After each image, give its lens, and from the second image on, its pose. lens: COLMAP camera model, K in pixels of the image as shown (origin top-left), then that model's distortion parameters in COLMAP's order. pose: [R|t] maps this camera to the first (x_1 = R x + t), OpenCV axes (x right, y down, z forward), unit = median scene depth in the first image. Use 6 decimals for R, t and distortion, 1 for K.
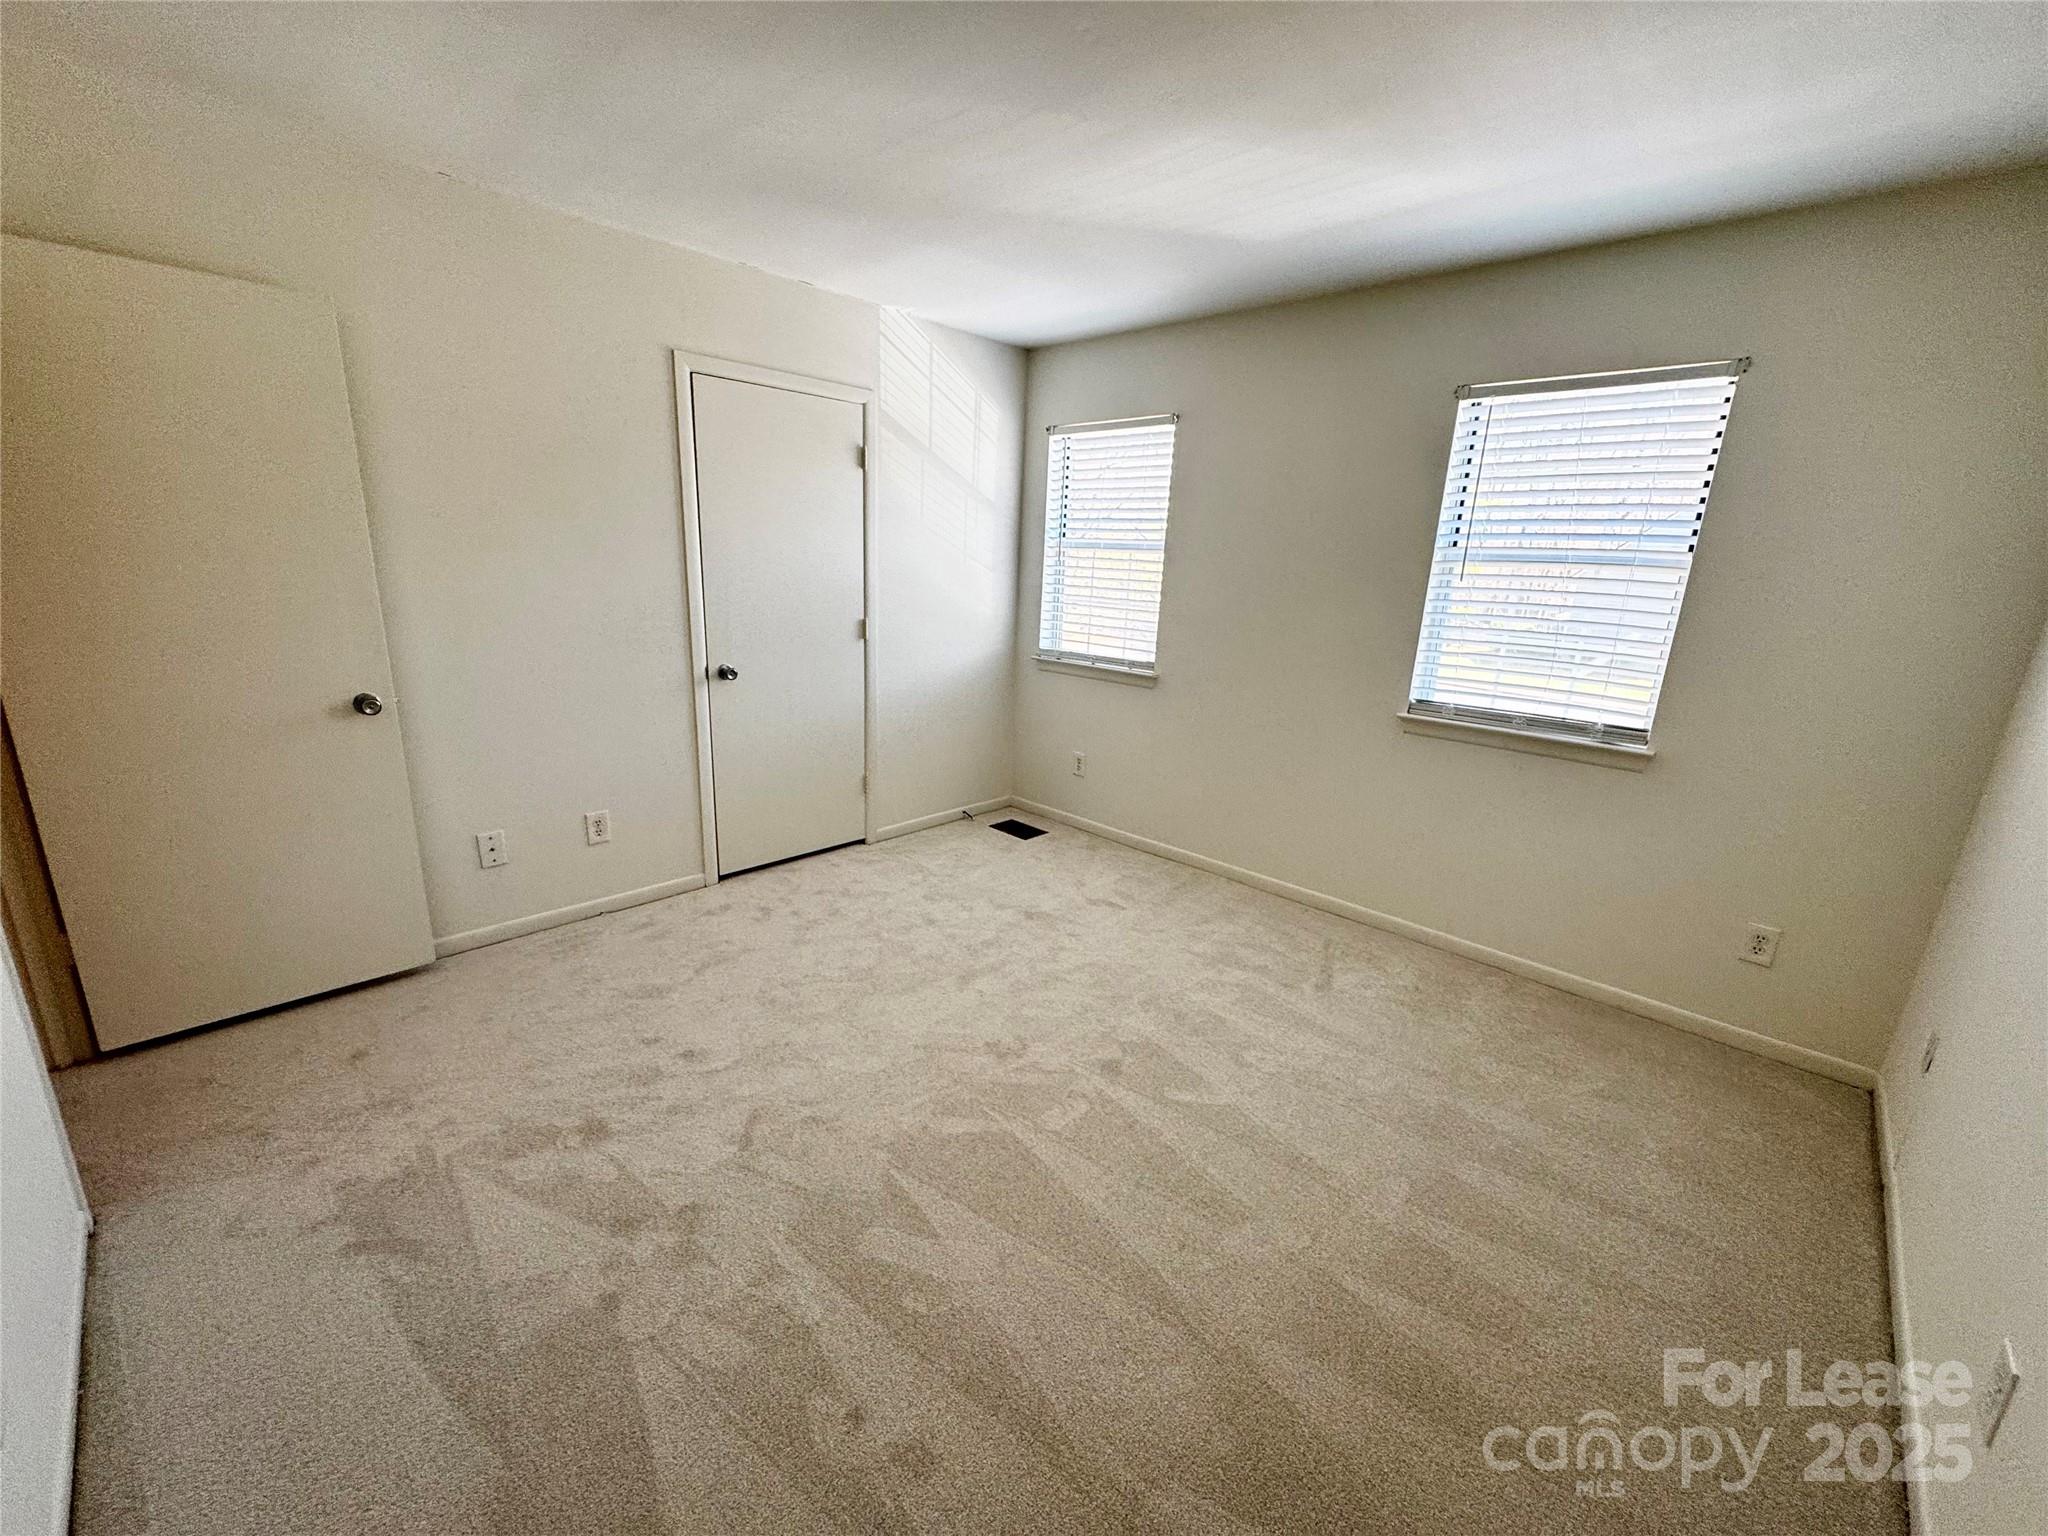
lens RADIAL K [[817.1, 0, 1030.5], [0, 817.1, 765.2], [0, 0, 1]] dist [-0.000764, 0.000015]
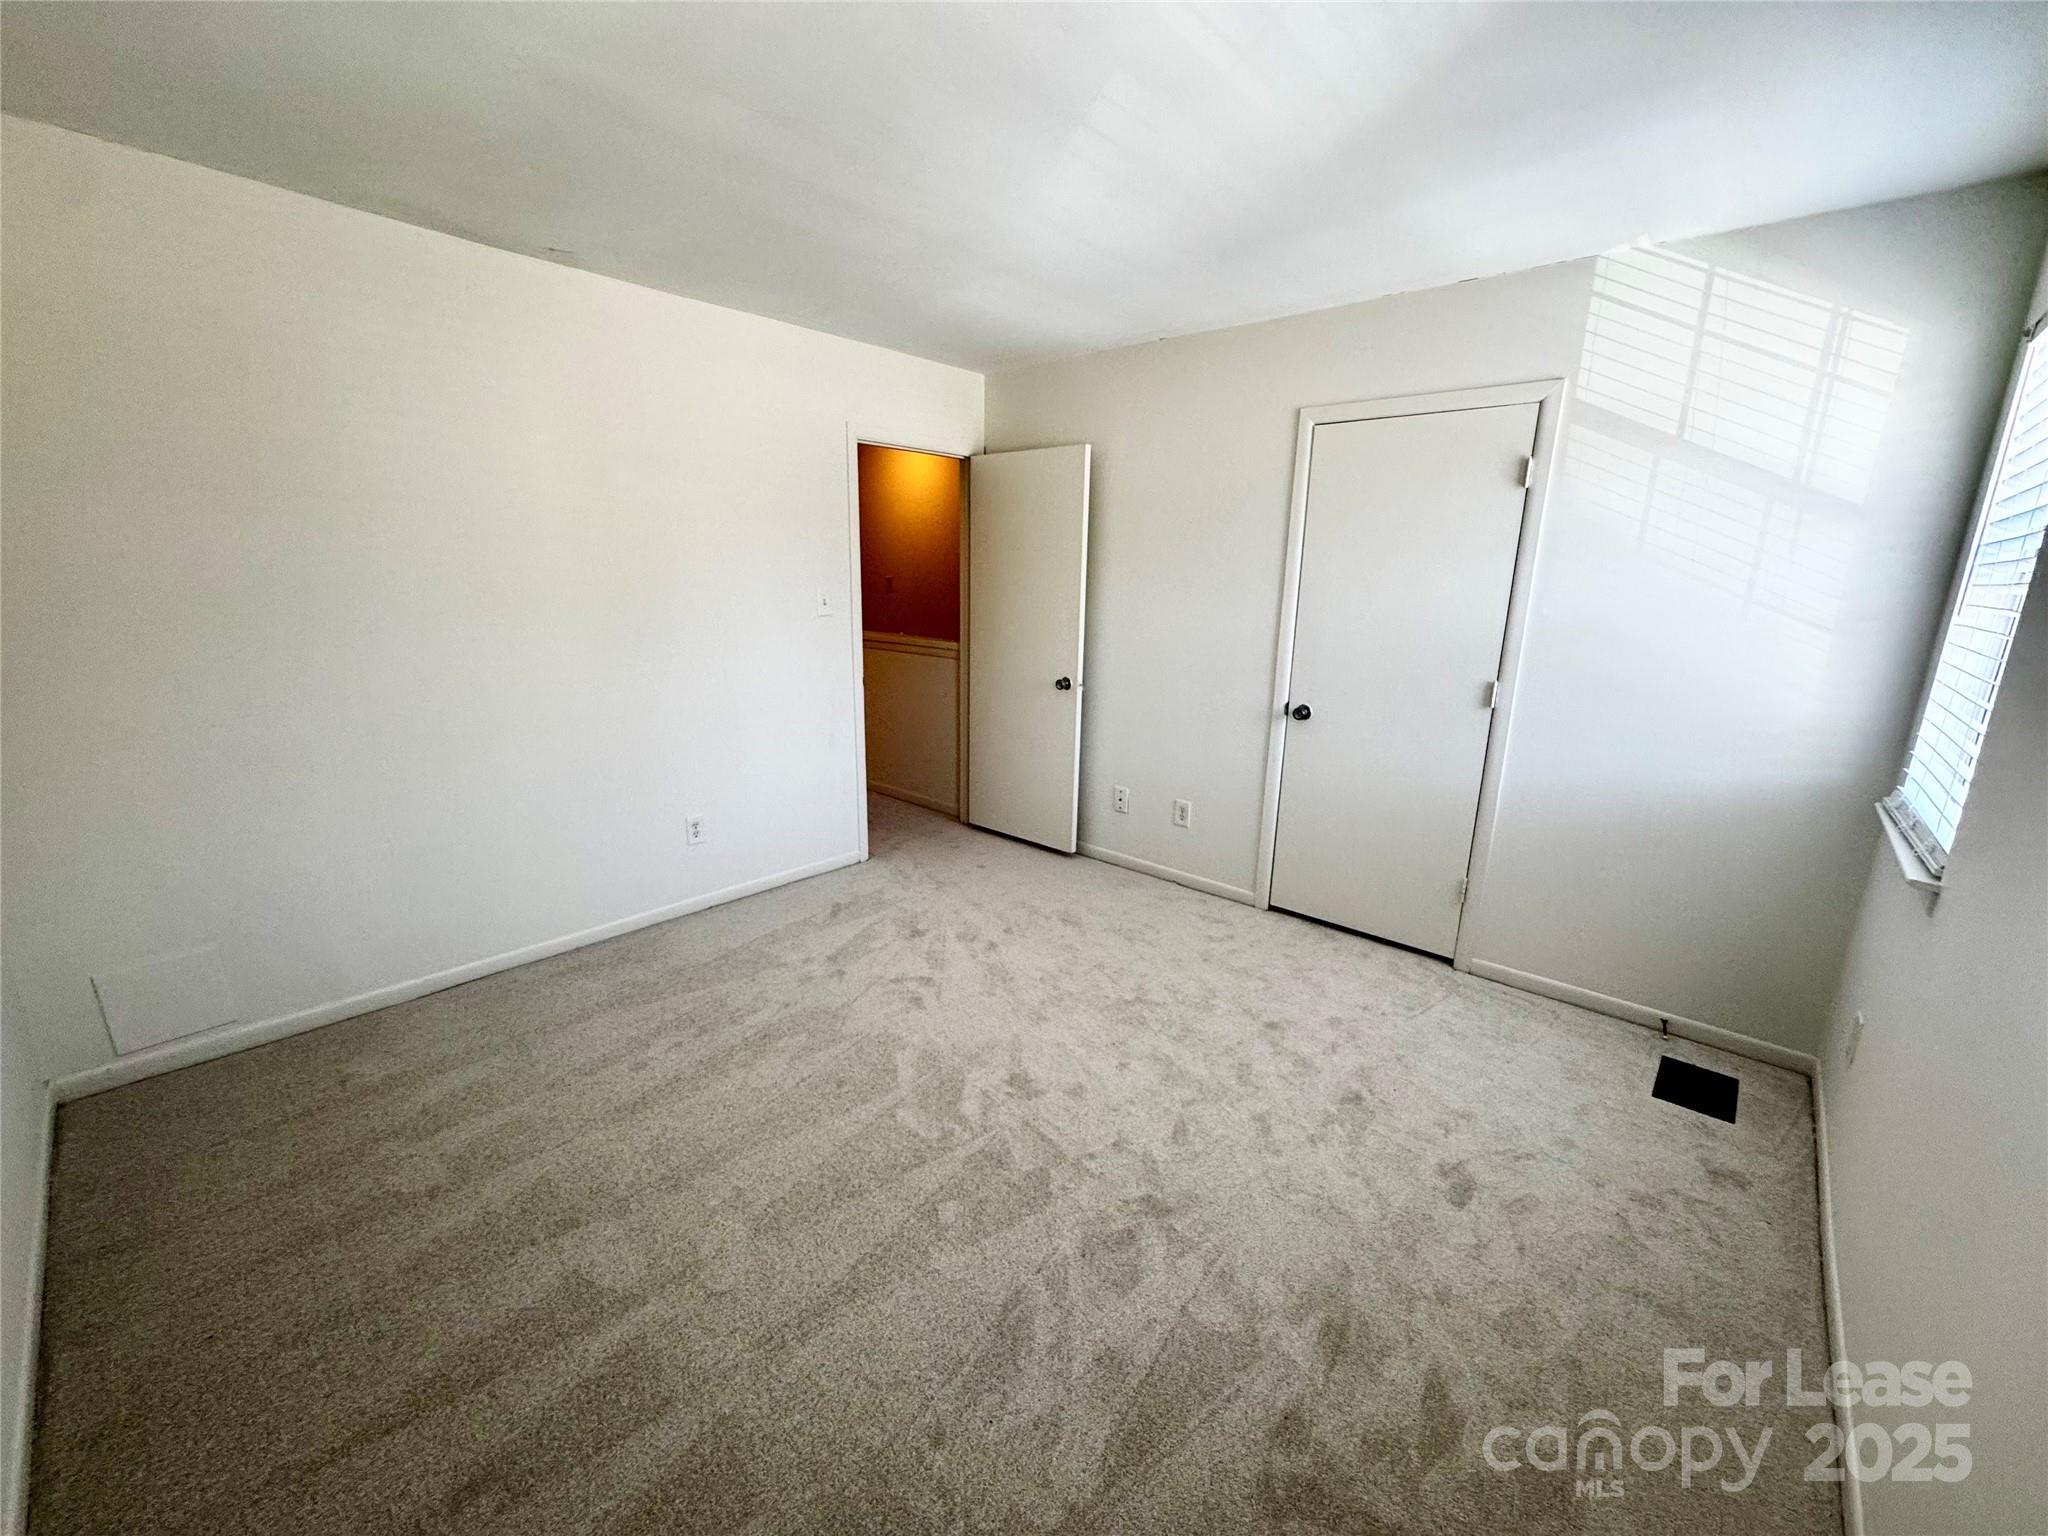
lens RADIAL K [[817.1, 0, 1031.6], [0, 817.1, 772.4], [0, 0, 1]] dist [-0.000764, 0.000015]
pose [[0.040890, 0.197398, -0.979470, 0.600169], [-0.273653, 0.945020, 0.179030, -0.128293], [0.960959, 0.260715, 0.092661, 0.584779]]
